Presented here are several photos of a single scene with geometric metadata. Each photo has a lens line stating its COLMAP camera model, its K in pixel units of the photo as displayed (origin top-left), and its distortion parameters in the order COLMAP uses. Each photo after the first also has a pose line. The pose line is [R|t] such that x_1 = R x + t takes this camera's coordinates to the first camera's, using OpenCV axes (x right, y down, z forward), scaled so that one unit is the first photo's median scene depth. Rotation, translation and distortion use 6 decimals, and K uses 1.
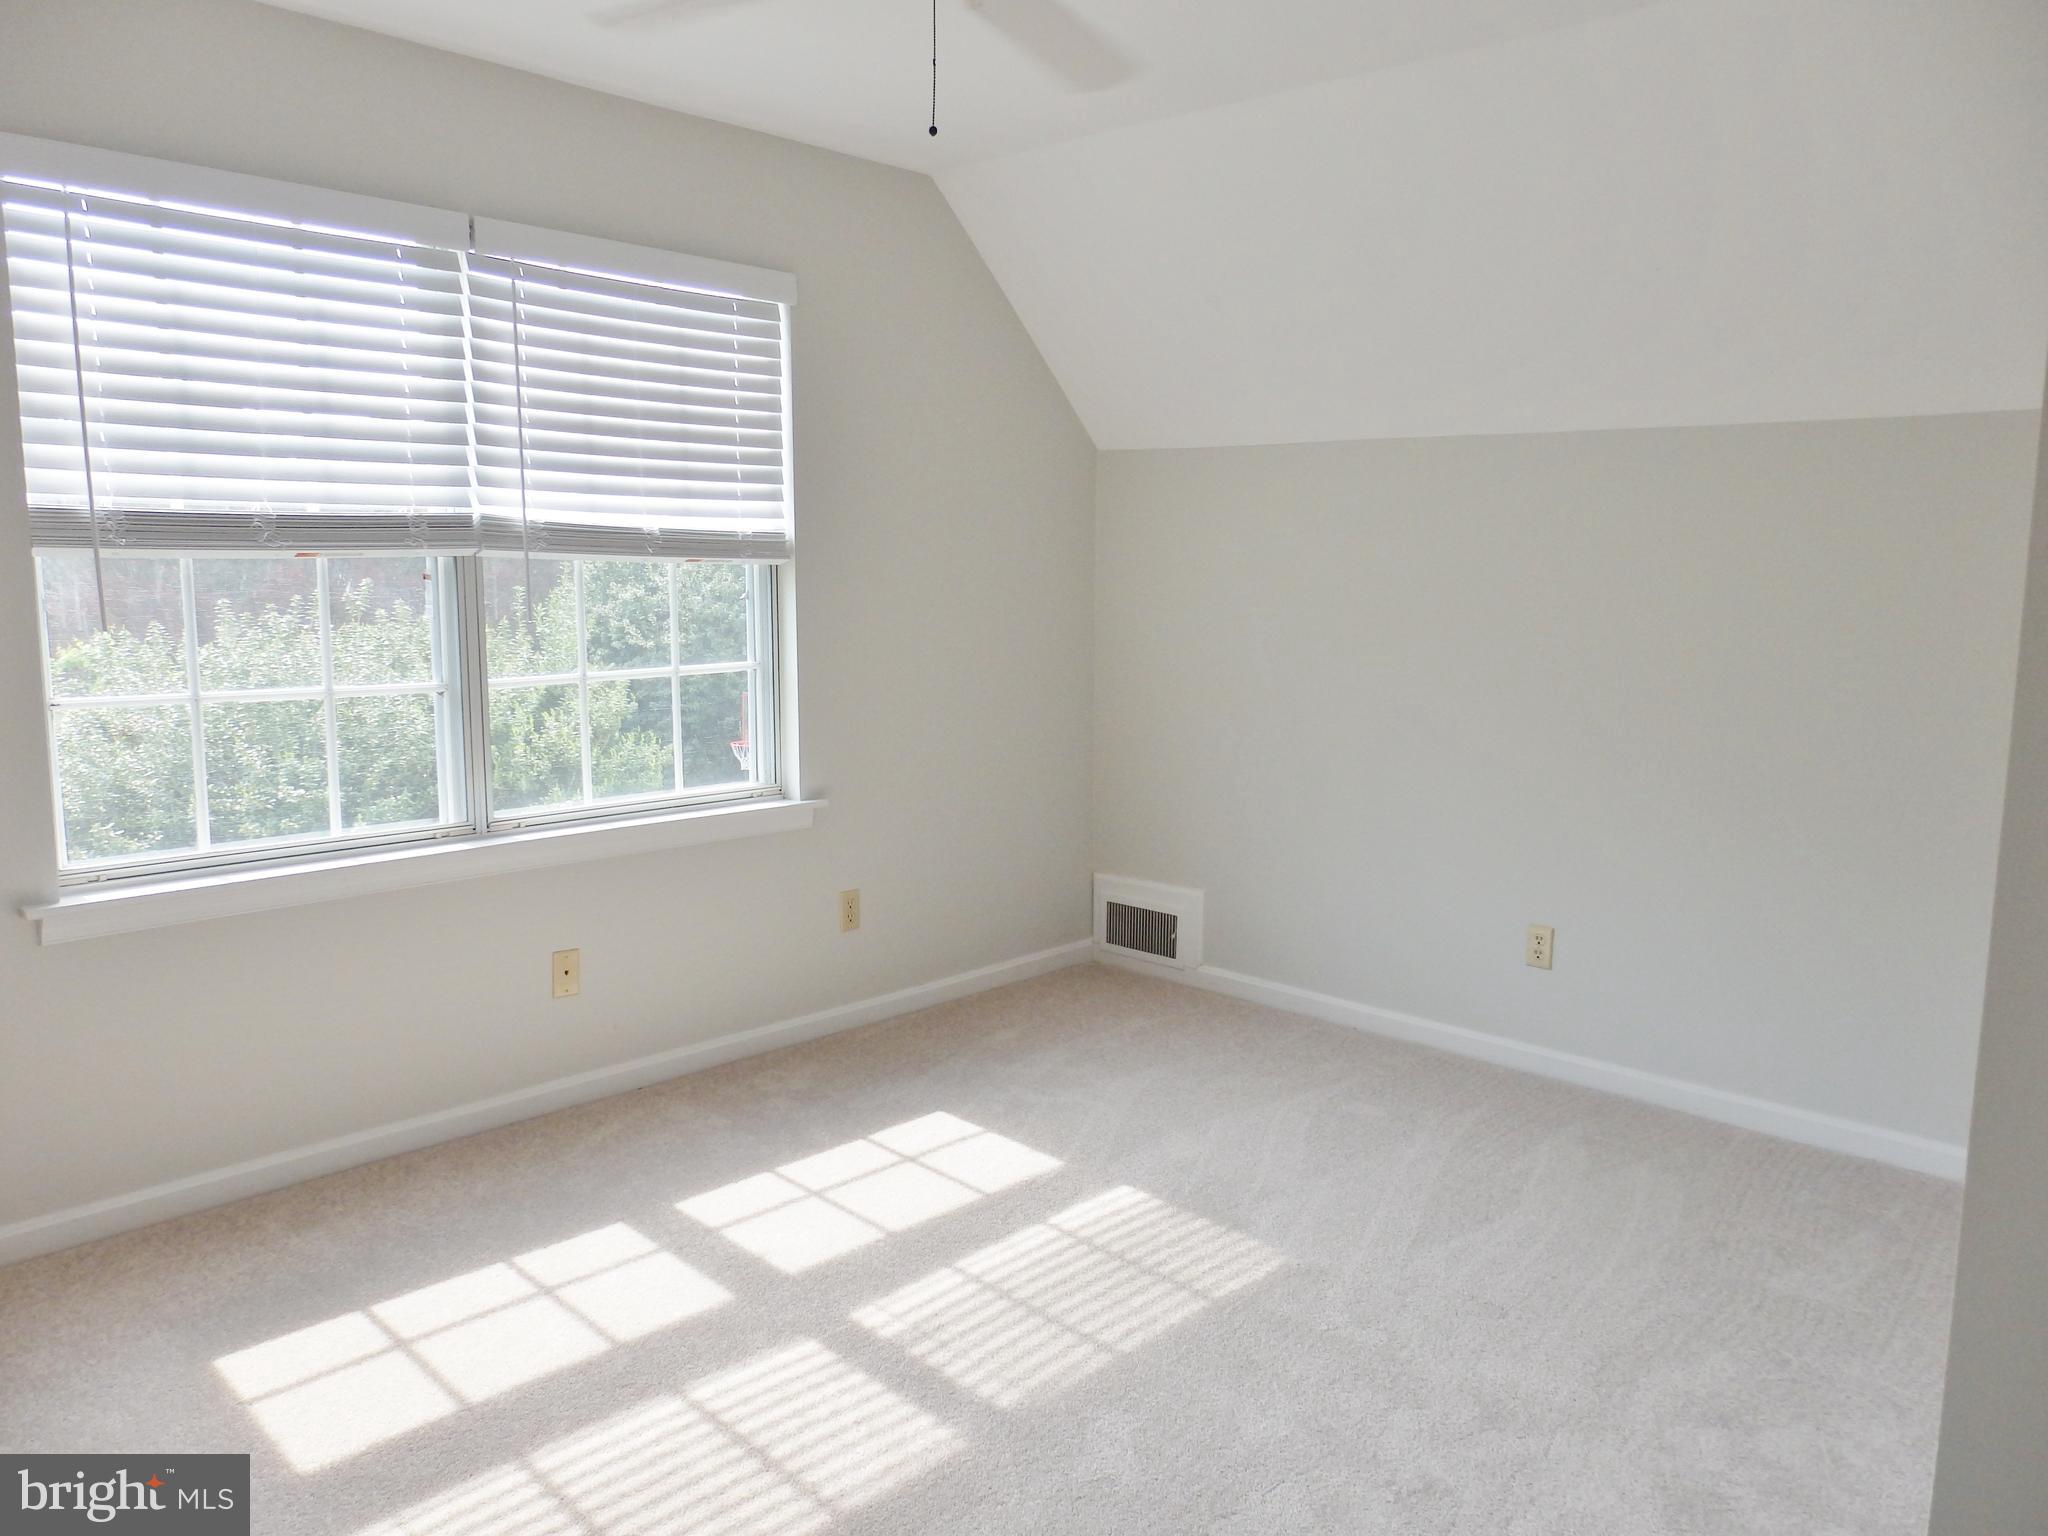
lens RADIAL K [[1531.5, 0, 1013.5], [0, 1531.5, 767.3], [0, 0, 1]] dist [-0.012979, 0.029415]
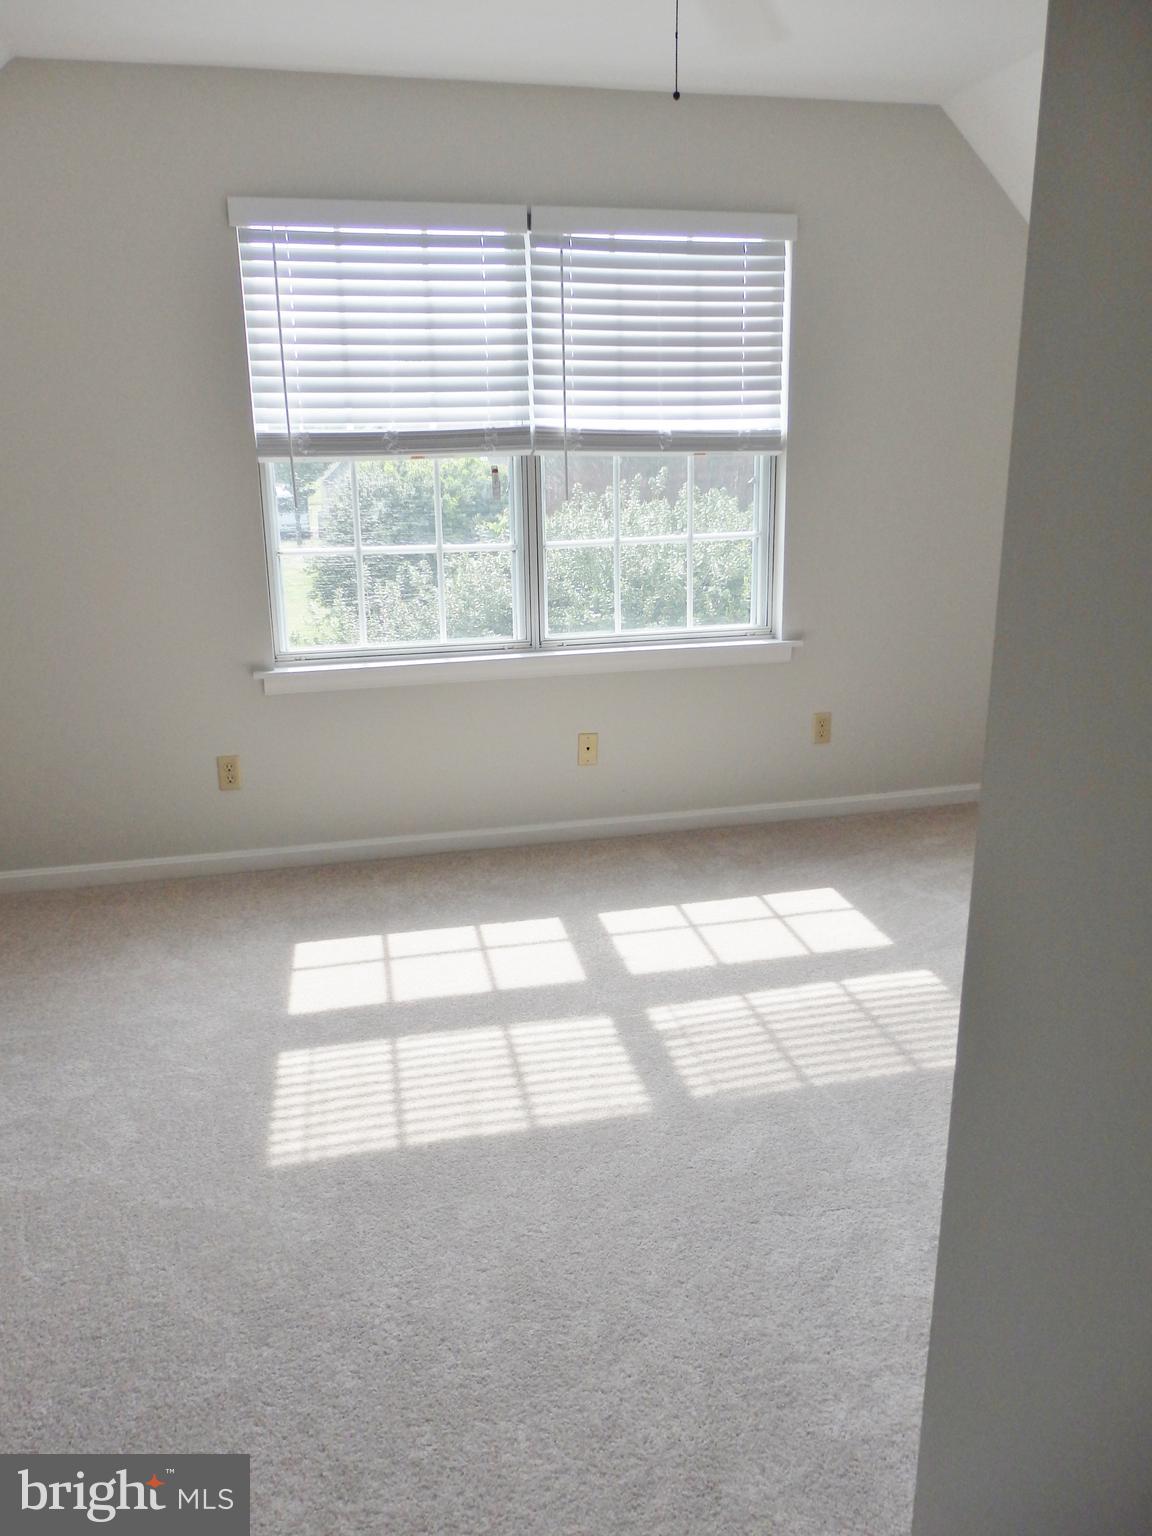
lens RADIAL K [[1148.6, 0, 572.0], [0, 1148.6, 772.2], [0, 0, 1]] dist [-0.012979, 0.029415]
pose [[0.835315, 0.126255, -0.535079, 0.311741], [-0.049407, 0.986574, 0.155659, -0.013717], [0.547548, -0.103588, 0.830338, 0.094345]]
